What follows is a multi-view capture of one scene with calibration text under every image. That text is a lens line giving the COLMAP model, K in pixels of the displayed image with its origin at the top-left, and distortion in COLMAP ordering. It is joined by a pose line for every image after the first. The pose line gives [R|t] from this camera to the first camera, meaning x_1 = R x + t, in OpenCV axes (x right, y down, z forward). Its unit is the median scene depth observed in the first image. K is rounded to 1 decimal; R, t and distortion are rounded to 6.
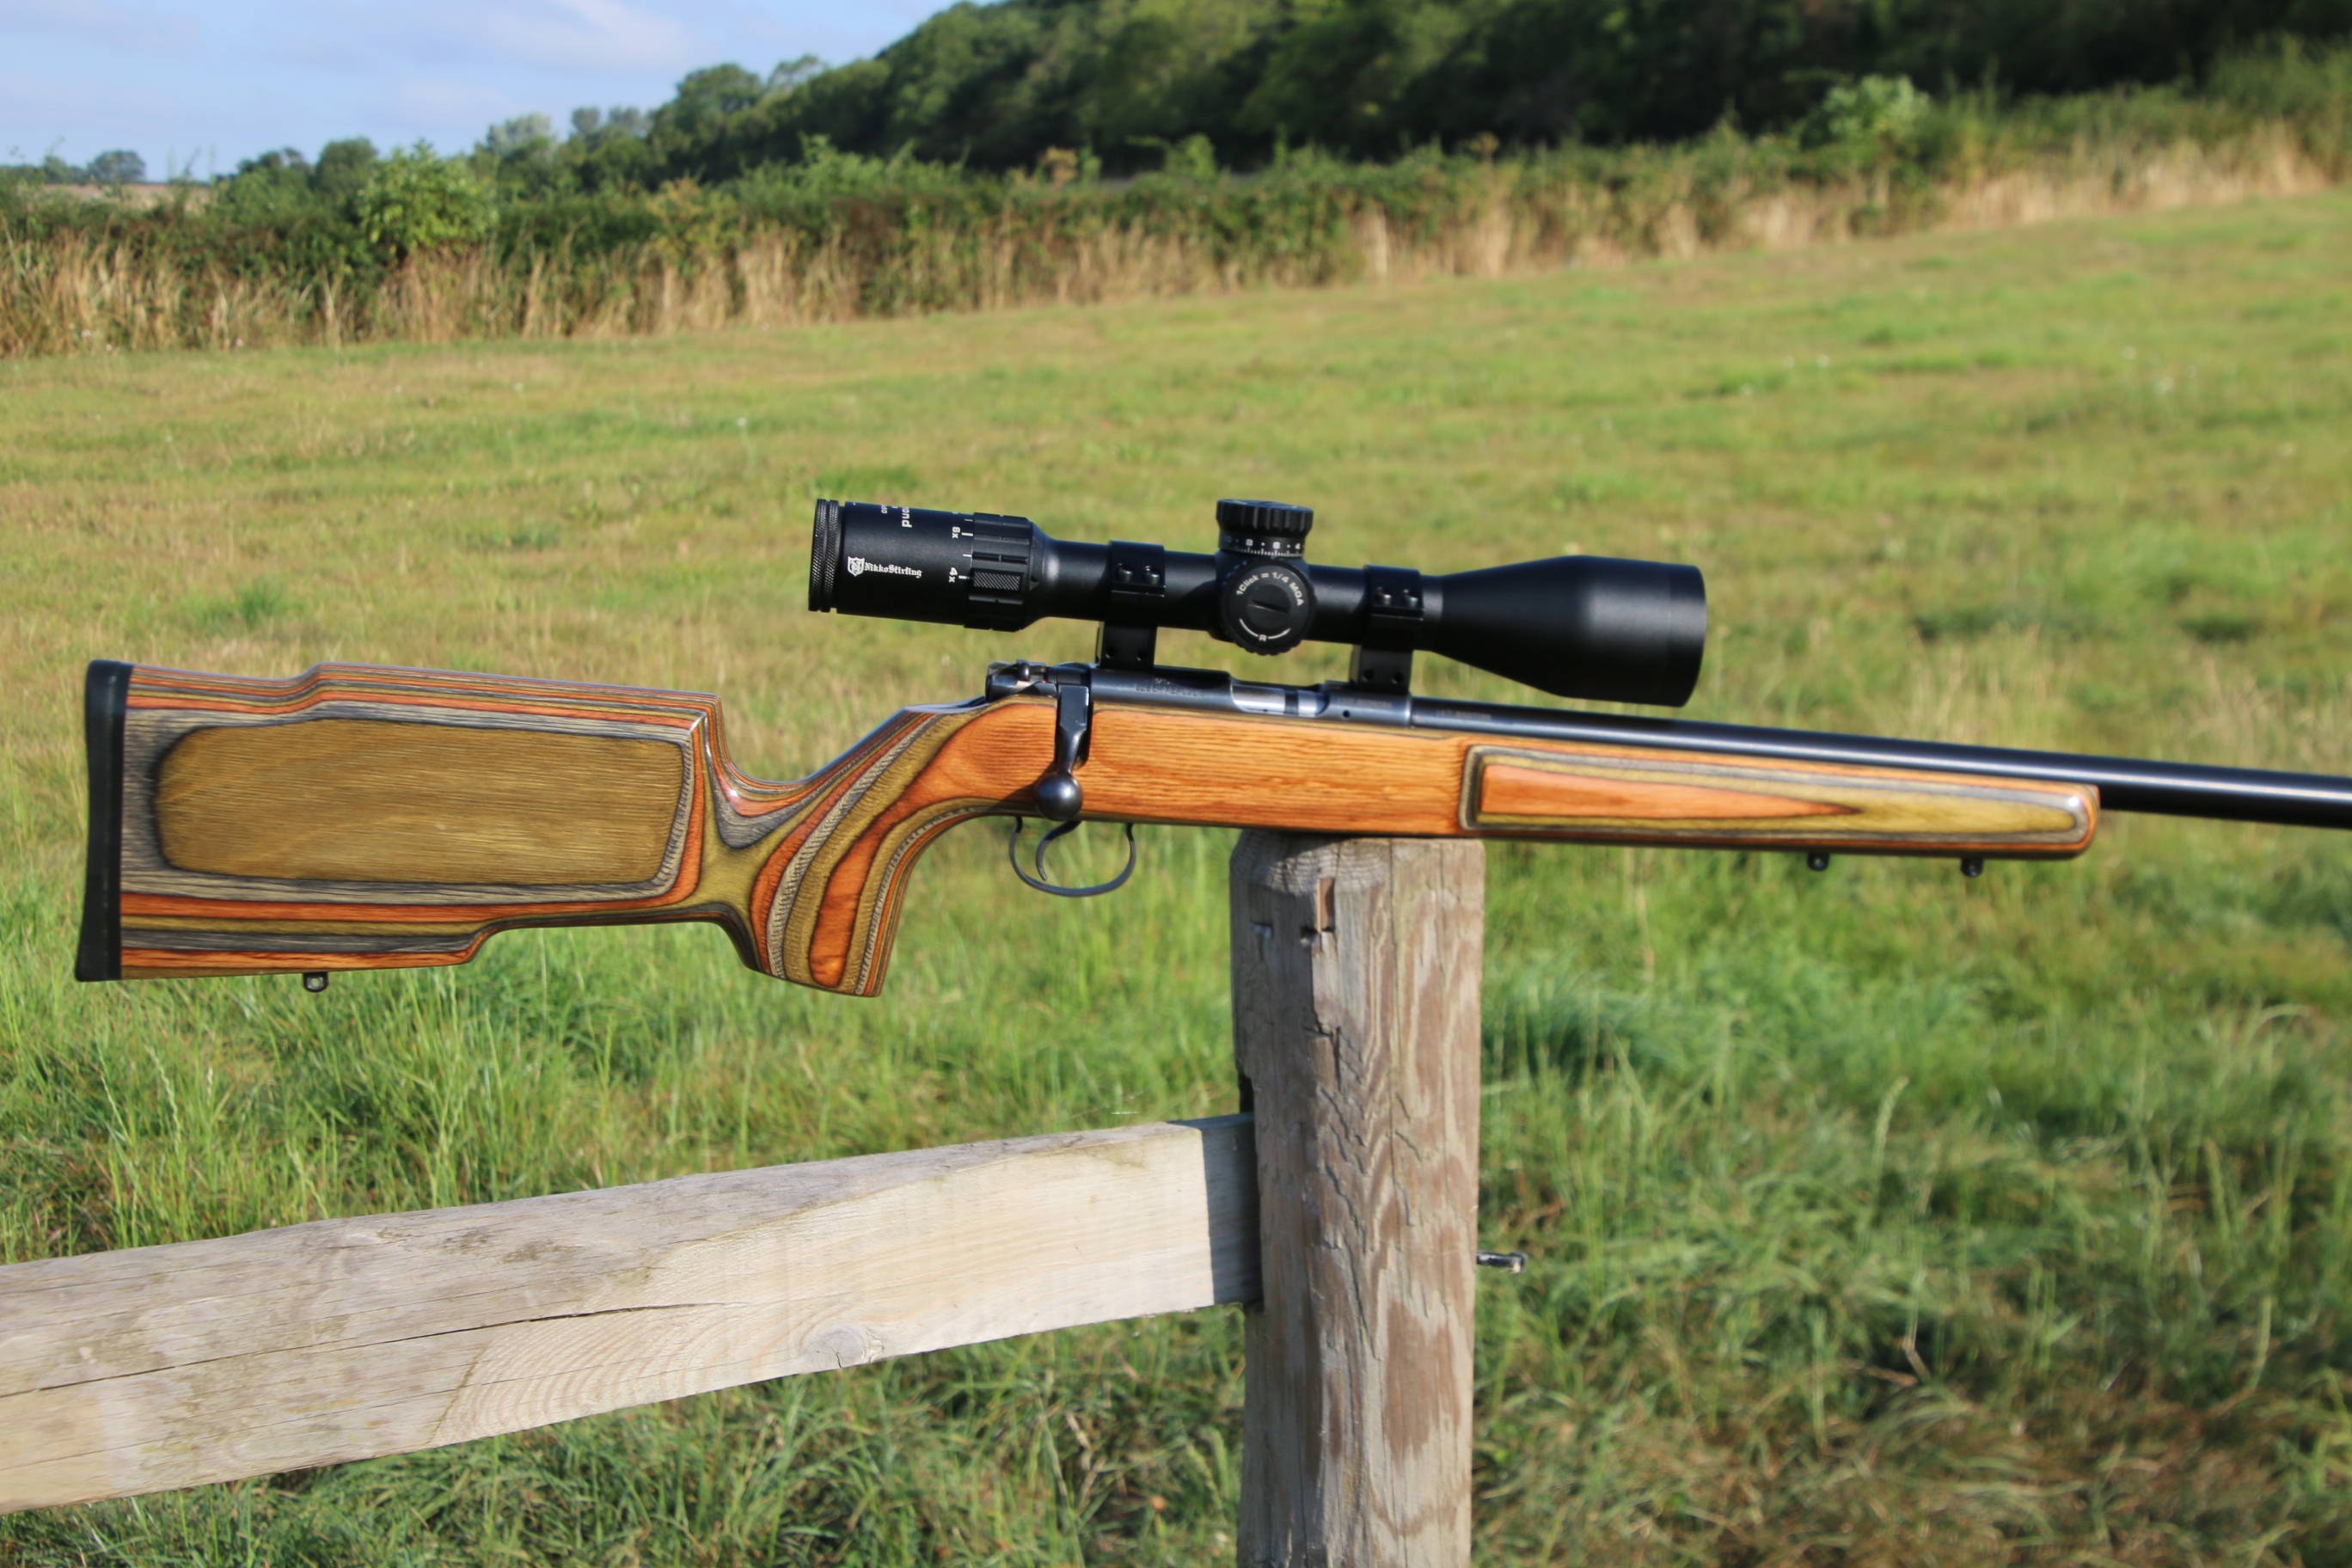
lens RADIAL K [[3686.9, 0, 1305.6], [0, 3686.9, 889.3], [0, 0, 1]] dist [0.162555, 0.574612]
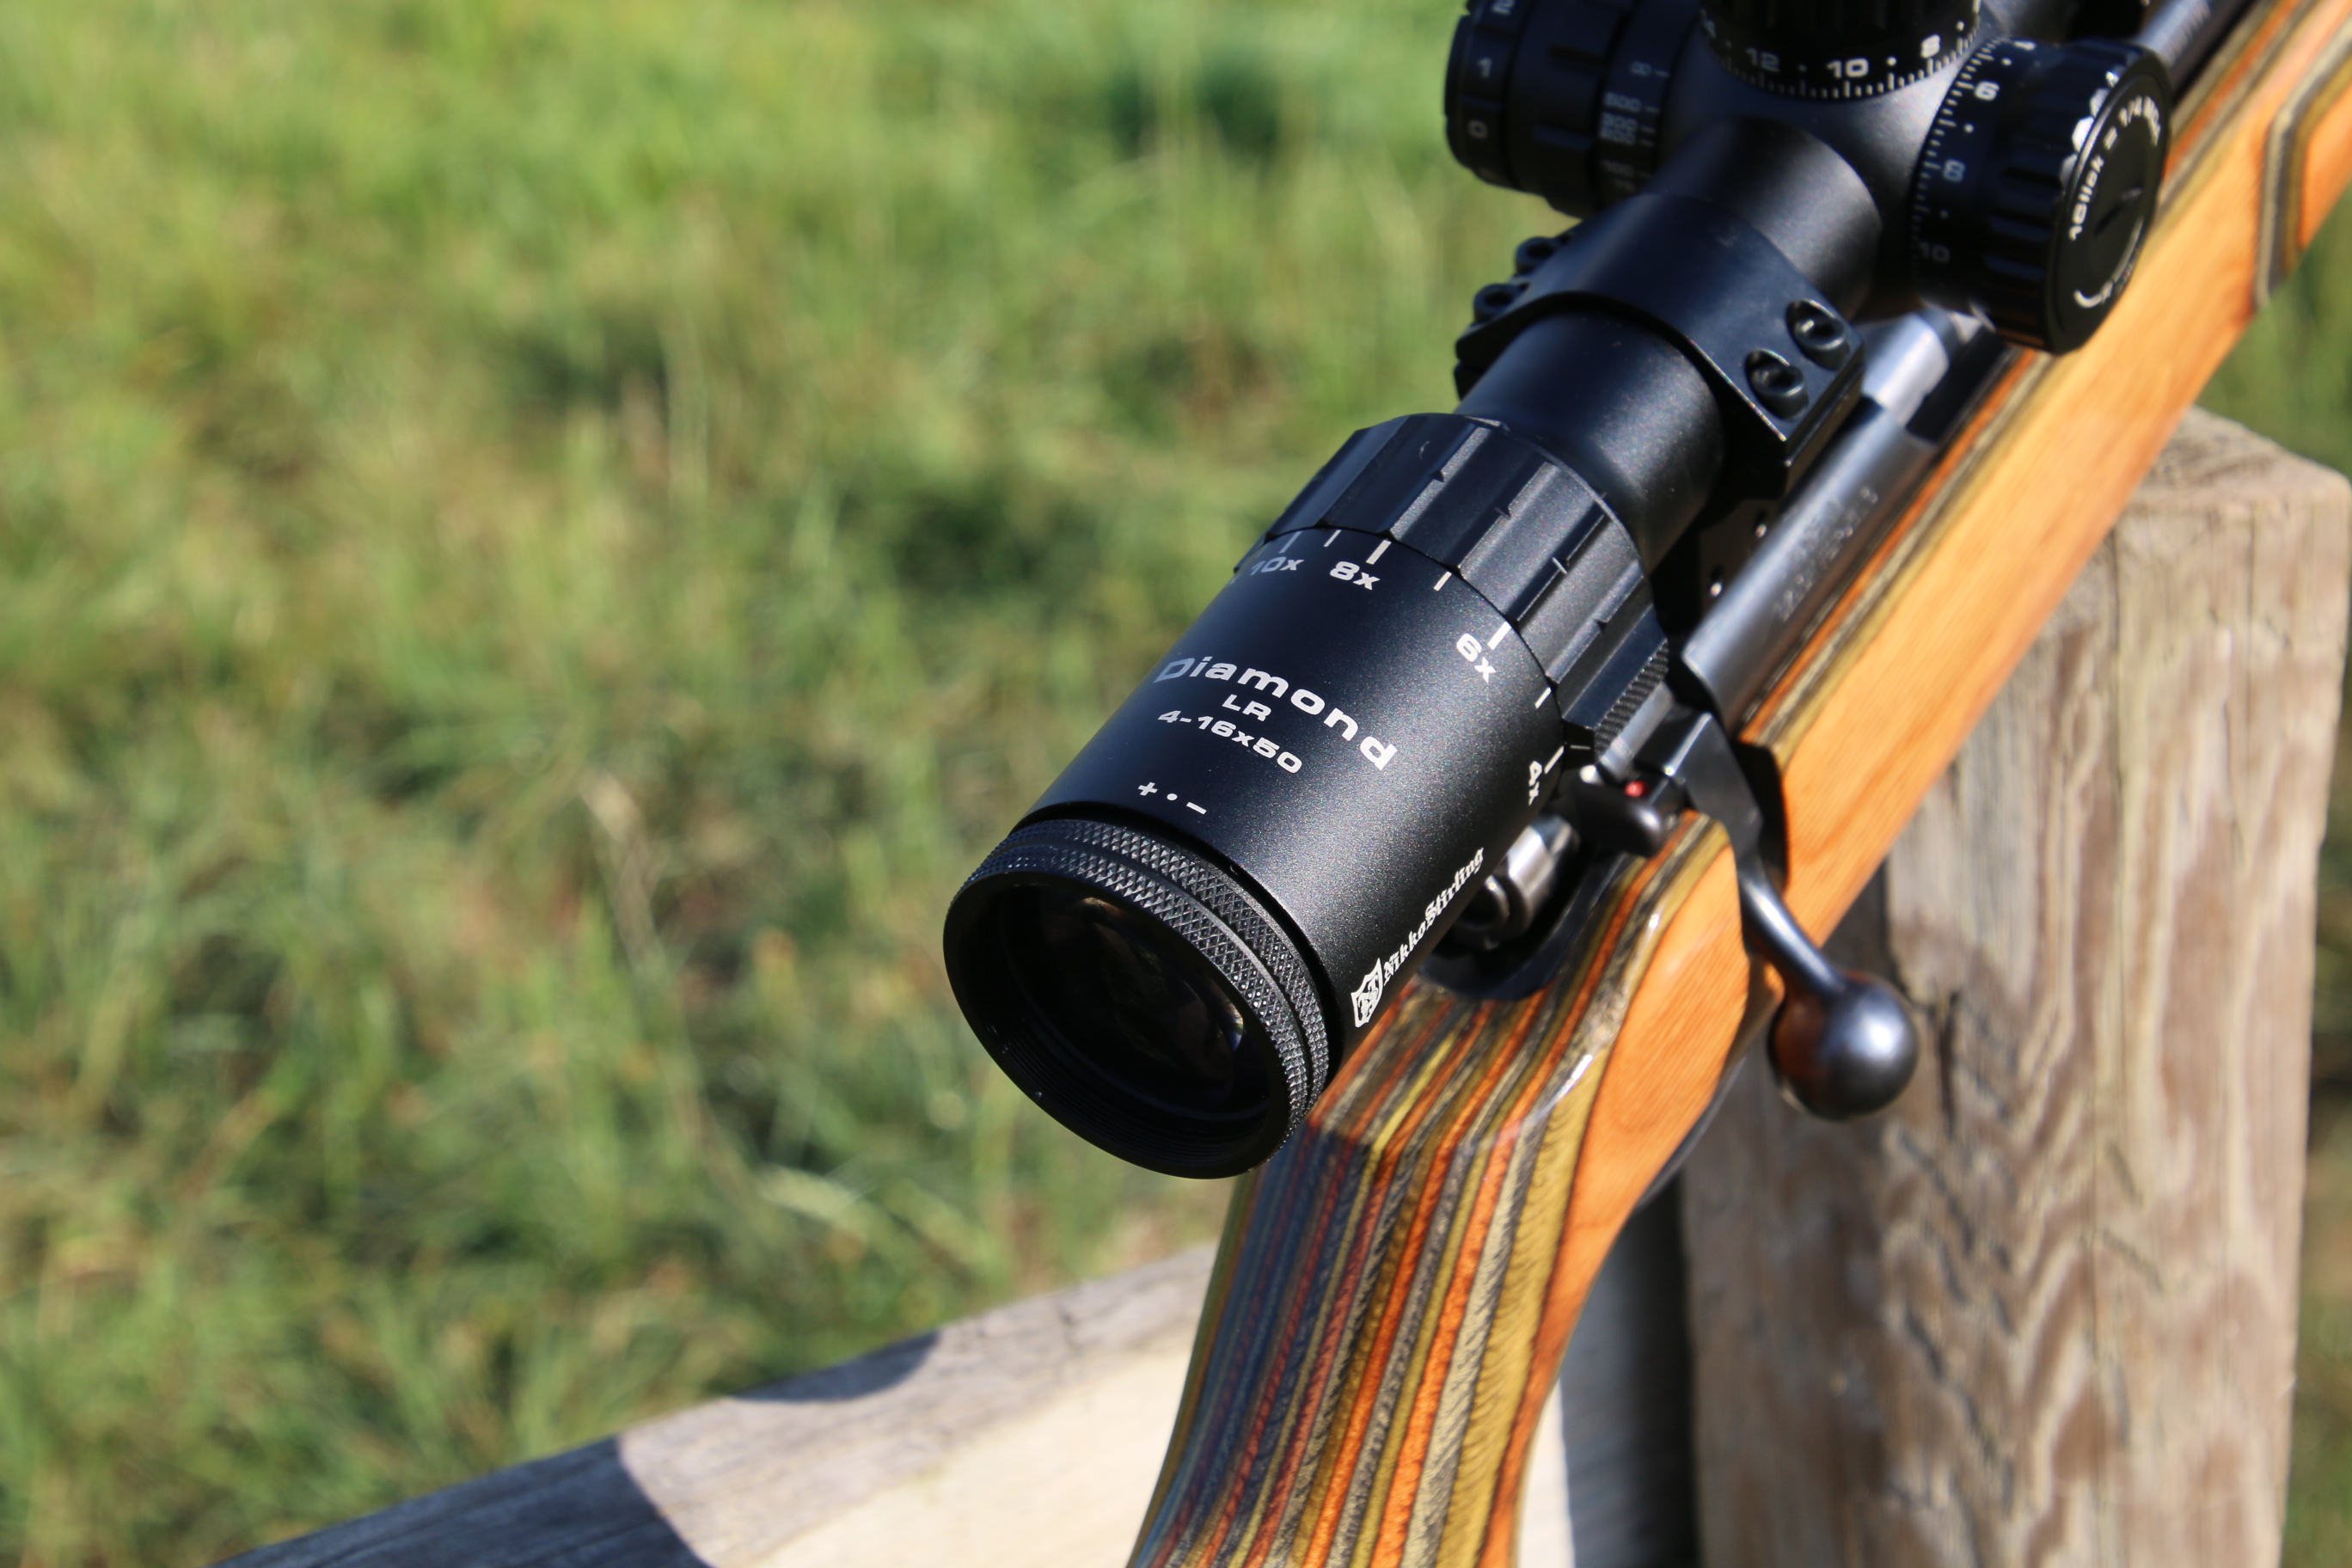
lens RADIAL K [[4522.5, 0, 1353.7], [0, 4522.5, 854.4], [0, 0, 1]] dist [0.398118, 0.218033]
pose [[0.987840, -0.083302, 0.131276, -0.040923], [0.050508, 0.970497, 0.235765, -0.032606], [-0.147042, -0.226268, 0.962903, 0.204592]]
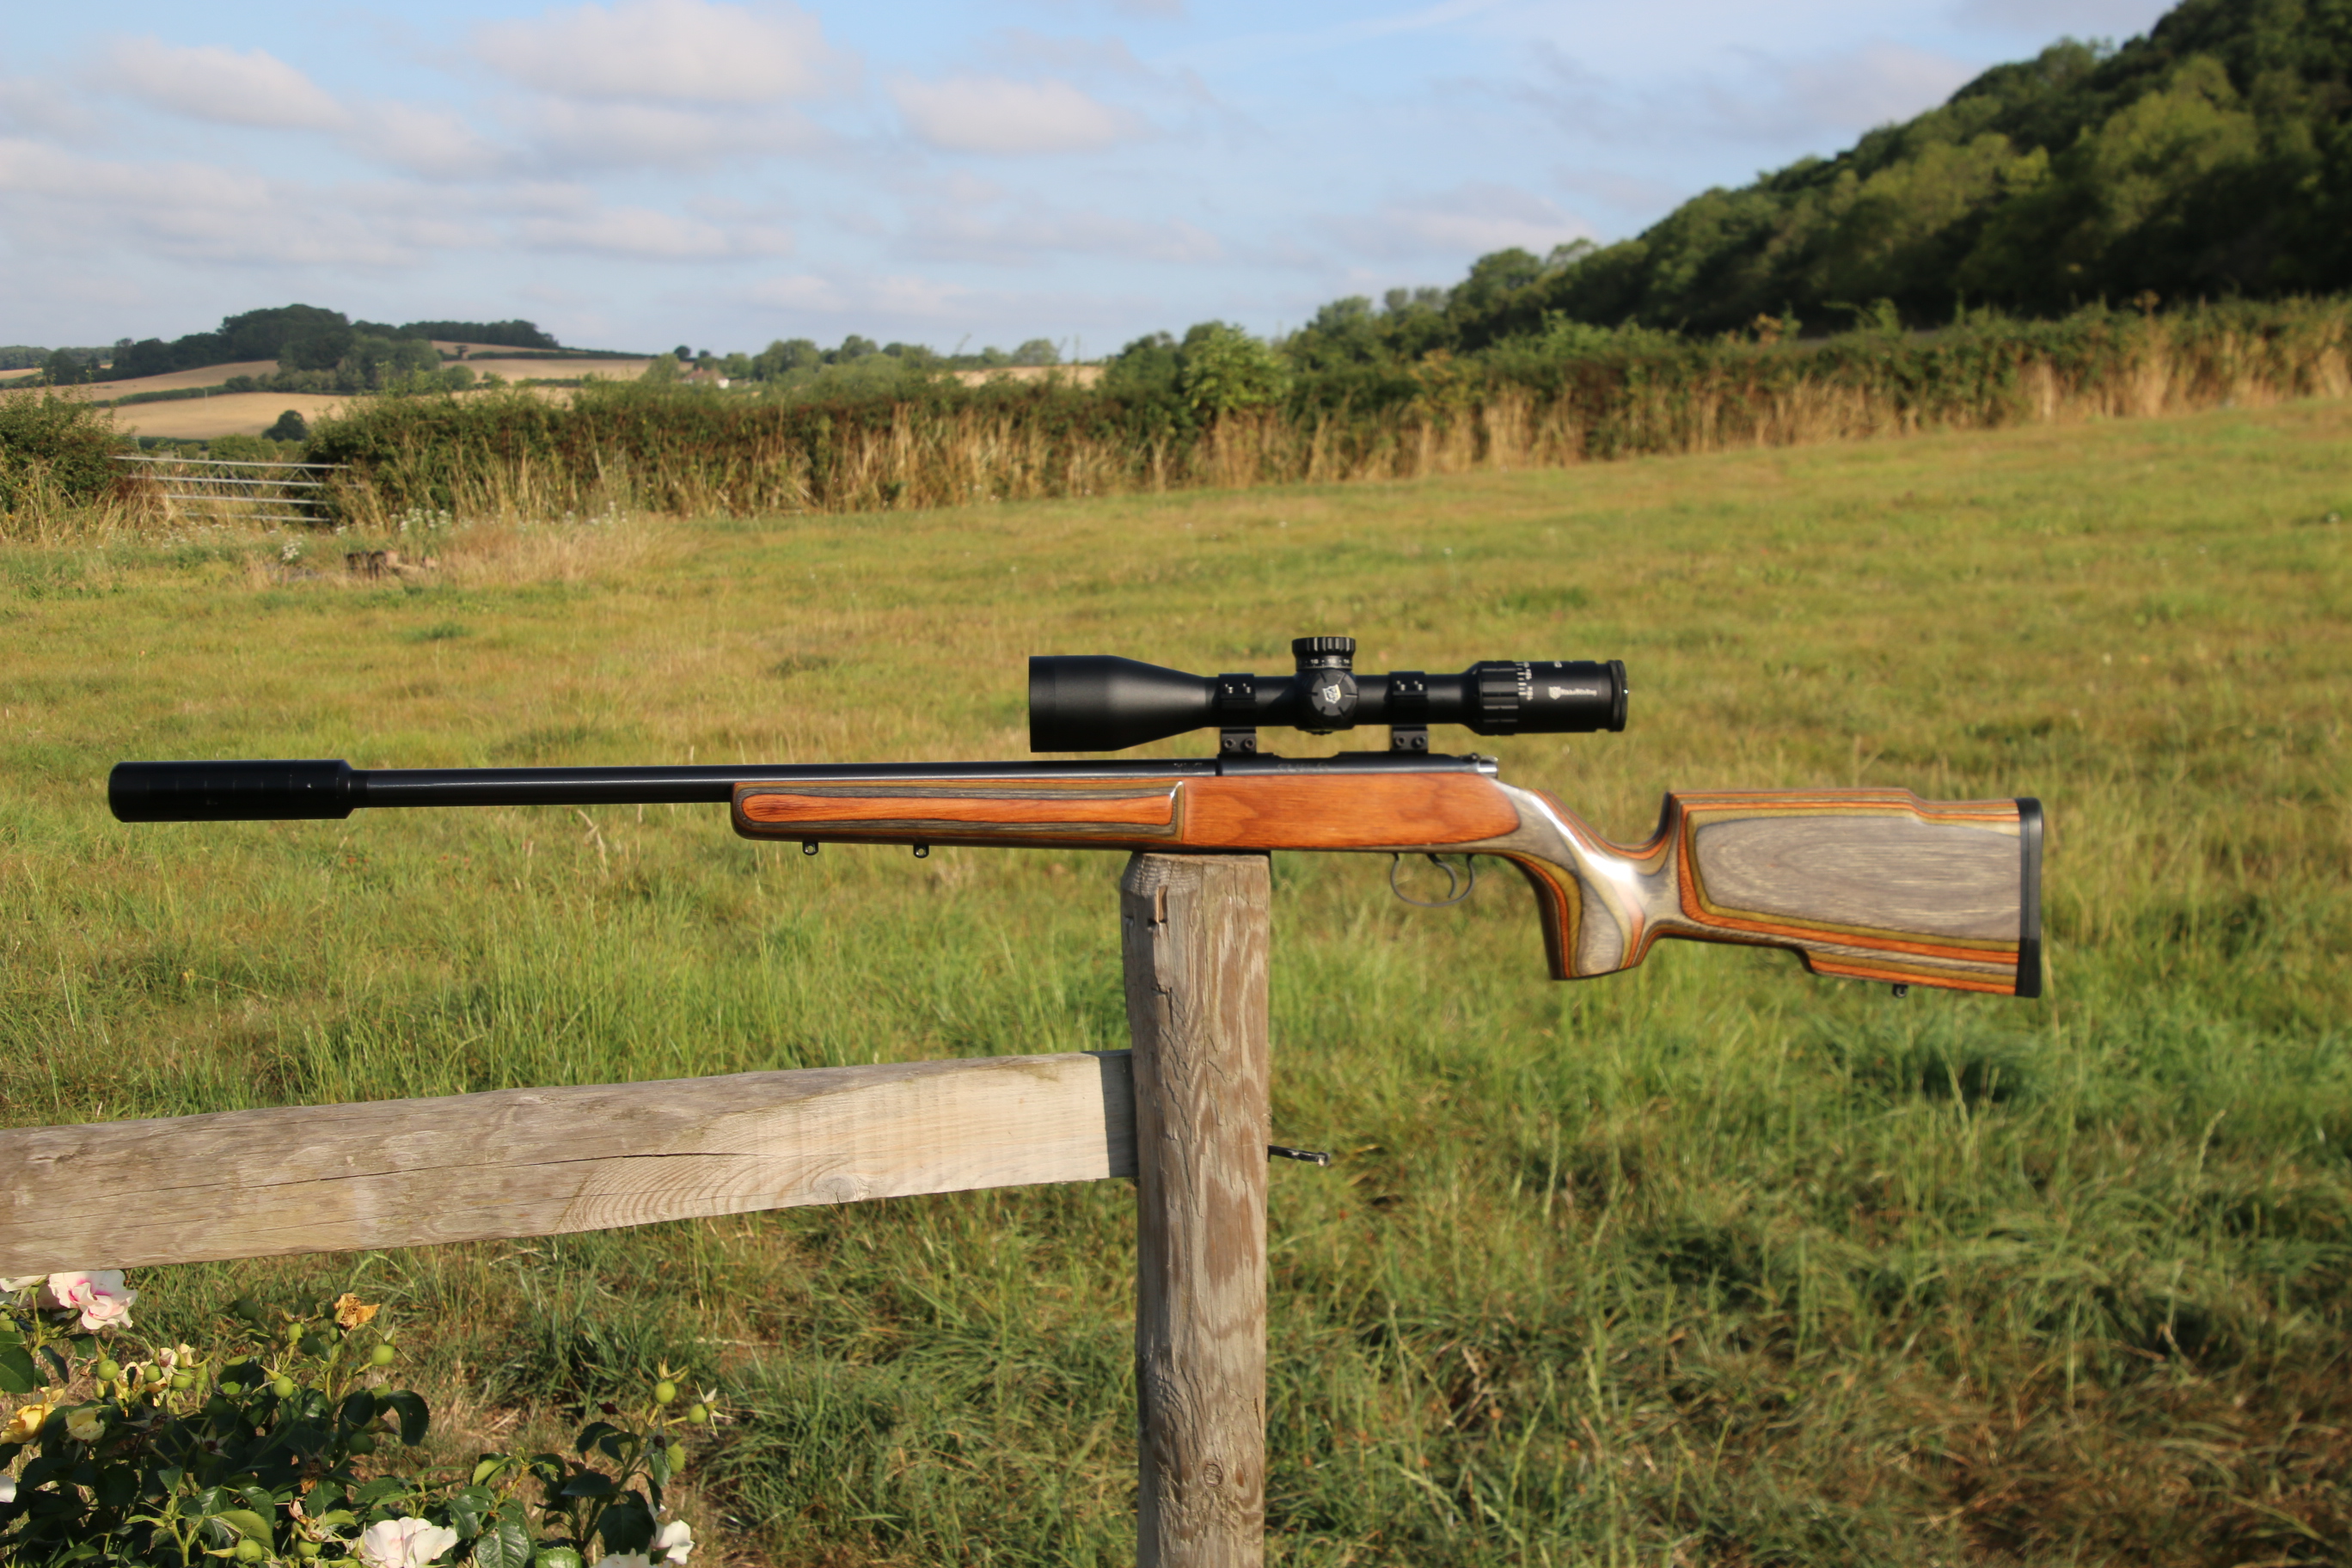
lens RADIAL K [[3217.5, 0, 1301.6], [0, 3217.5, 846.7], [0, 0, 1]] dist [0.121721, 0.134503]
pose [[0.975787, 0.019671, -0.217835, 0.123480], [-0.026758, 0.999203, -0.029633, 0.006485], [0.217078, 0.034744, 0.975536, -0.089320]]
